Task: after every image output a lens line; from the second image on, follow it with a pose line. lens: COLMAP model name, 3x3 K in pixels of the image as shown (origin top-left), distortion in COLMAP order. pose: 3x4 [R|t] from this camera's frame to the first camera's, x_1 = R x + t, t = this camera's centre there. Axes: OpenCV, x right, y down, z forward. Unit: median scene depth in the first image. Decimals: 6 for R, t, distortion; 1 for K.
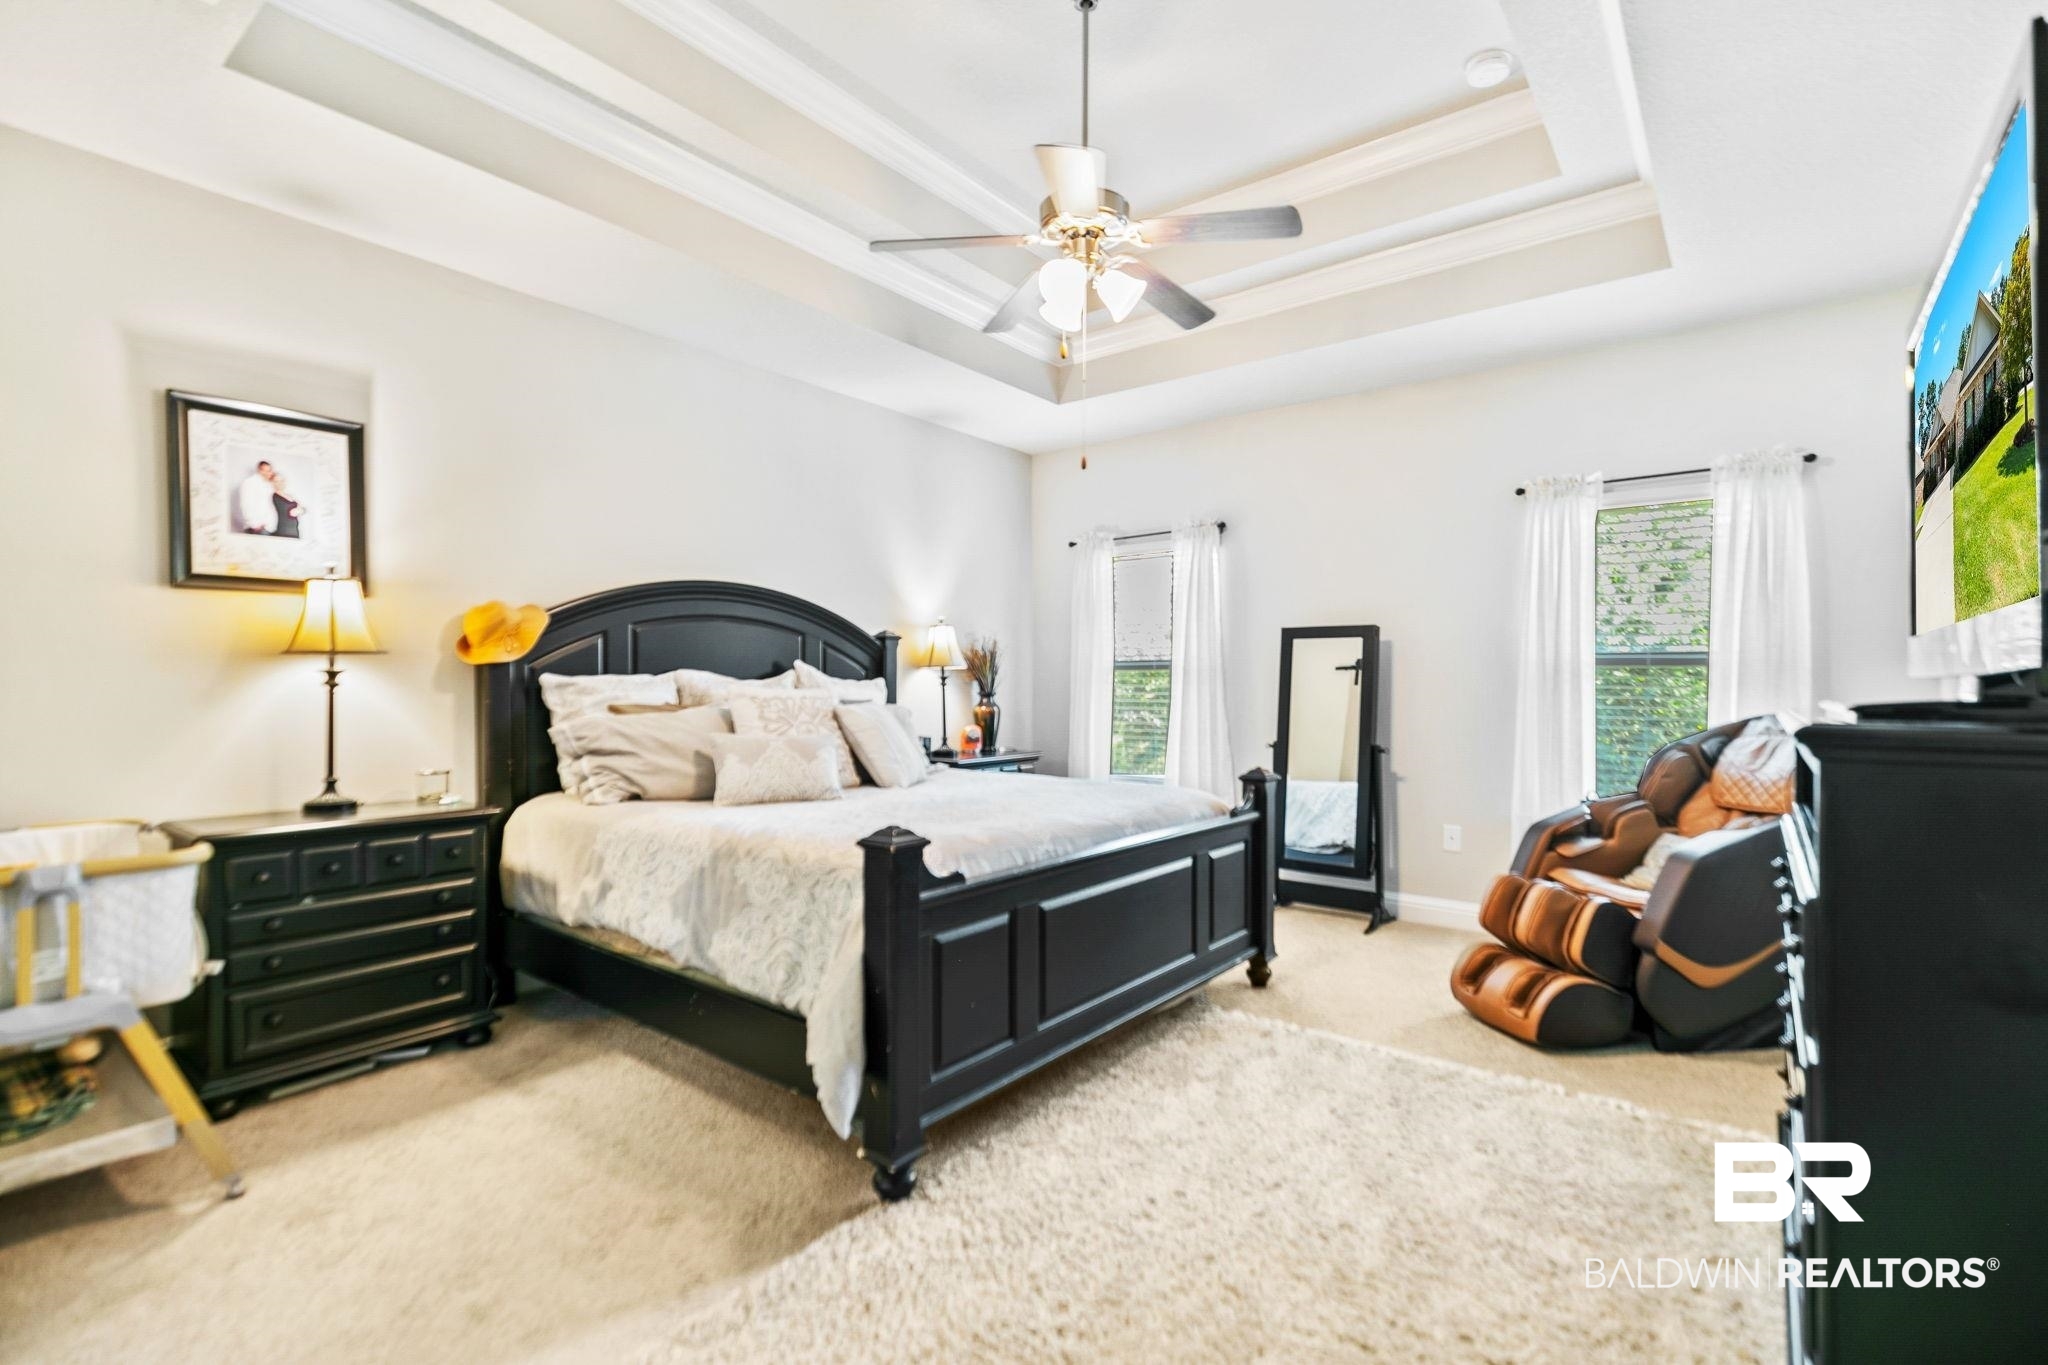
lens RADIAL K [[933.4, 0, 1024.0], [0, 933.4, 682.5], [0, 0, 1]] dist [0.000188, -0.000019]
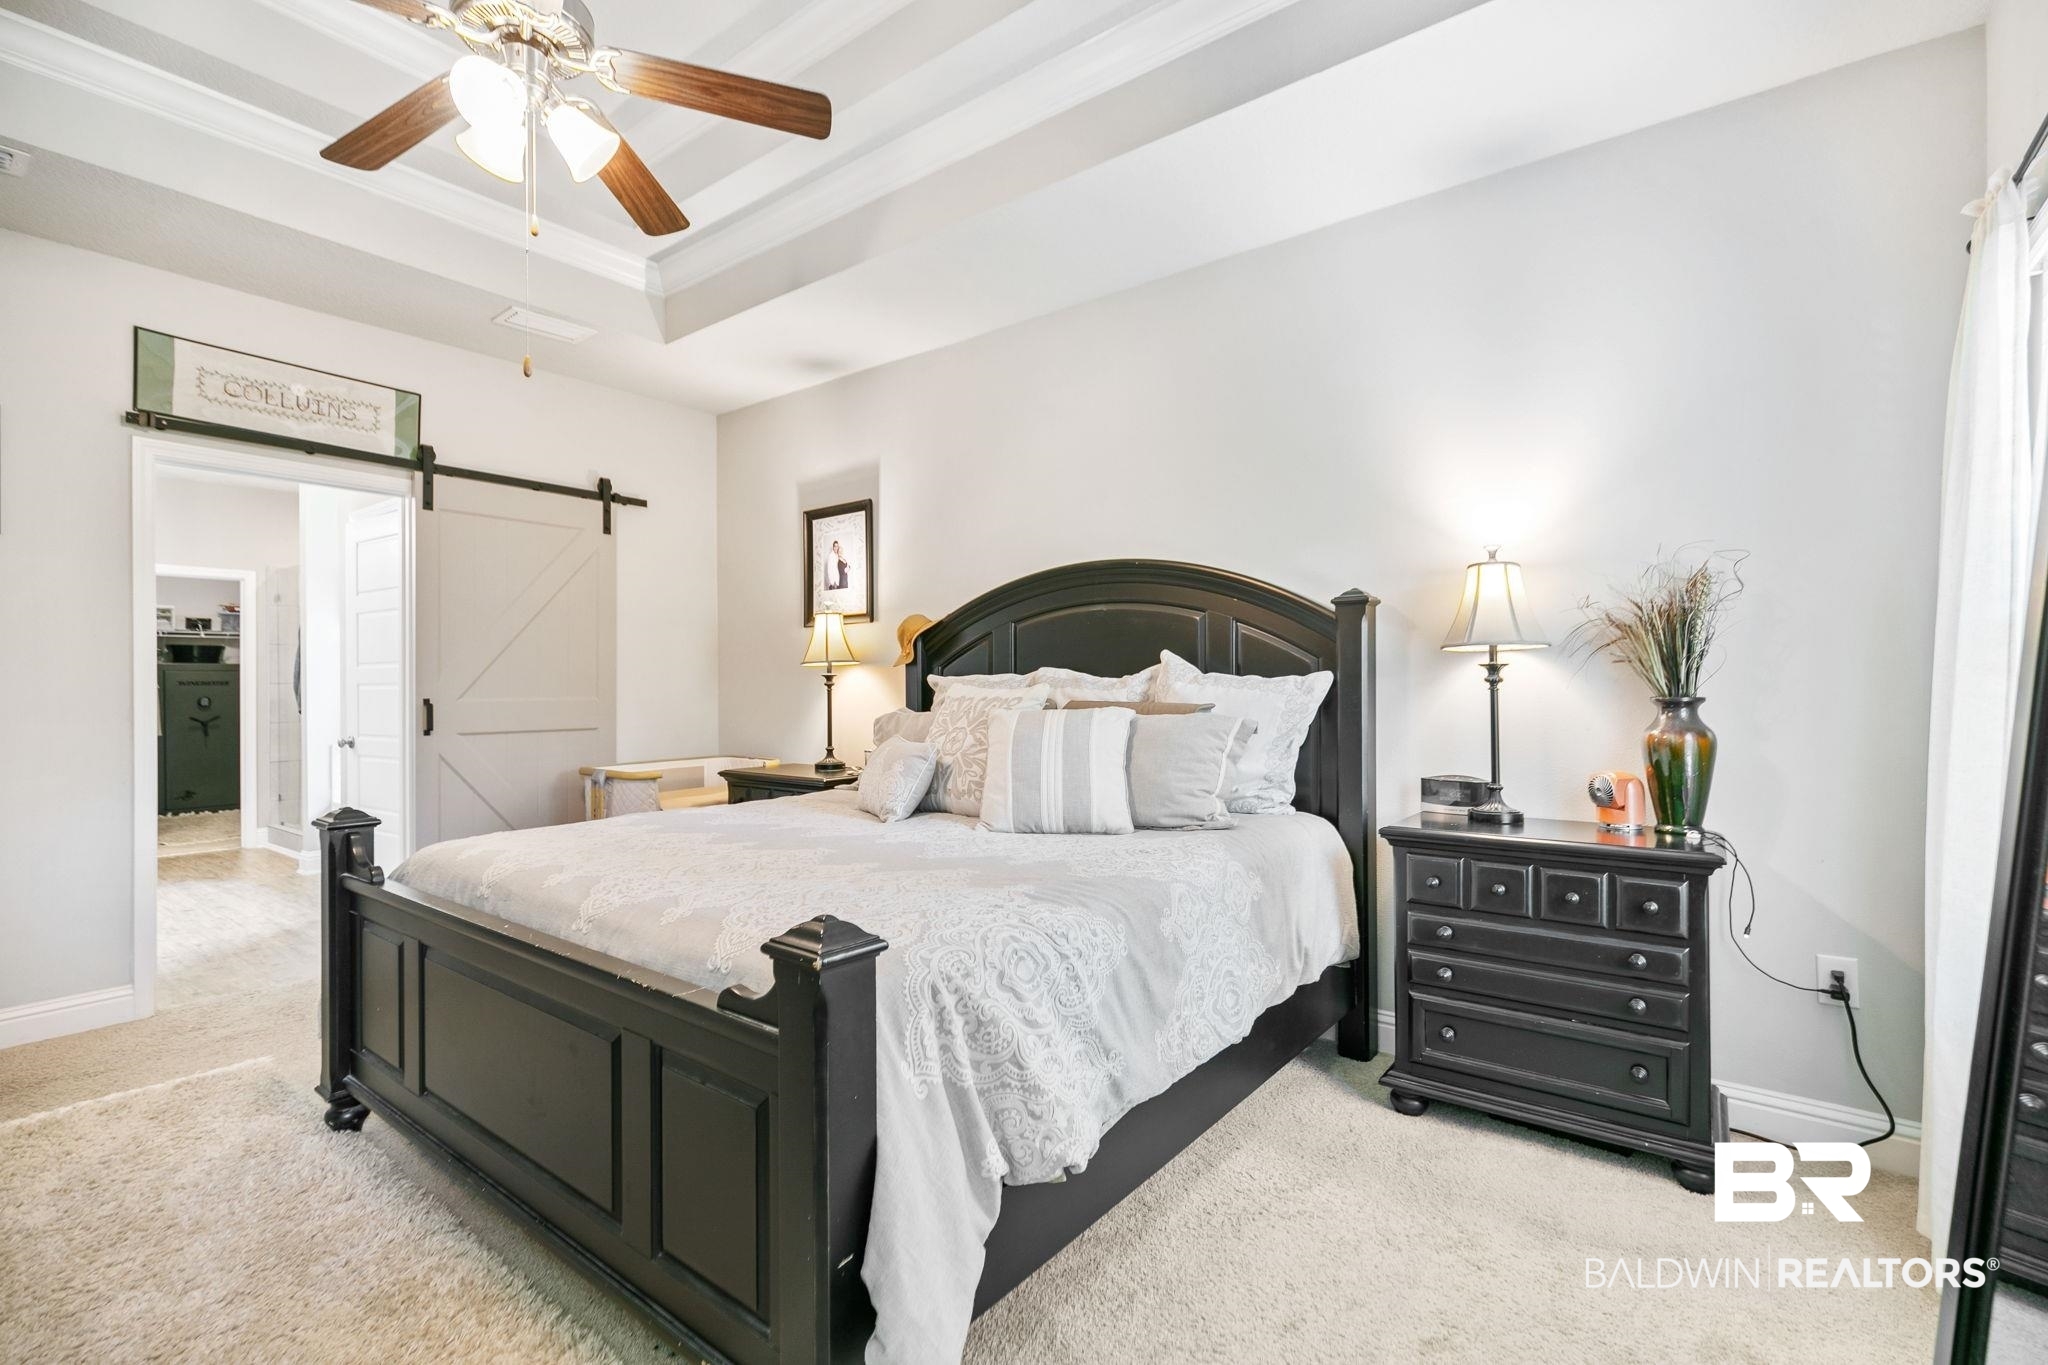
lens RADIAL K [[933.4, 0, 1024.0], [0, 933.4, 682.5], [0, 0, 1]] dist [0.000188, -0.000019]
pose [[0.004329, -0.011943, -0.999919, 0.730494], [-0.002421, 0.999926, -0.011954, 0.015957], [0.999988, 0.002472, 0.004300, 1.287831]]
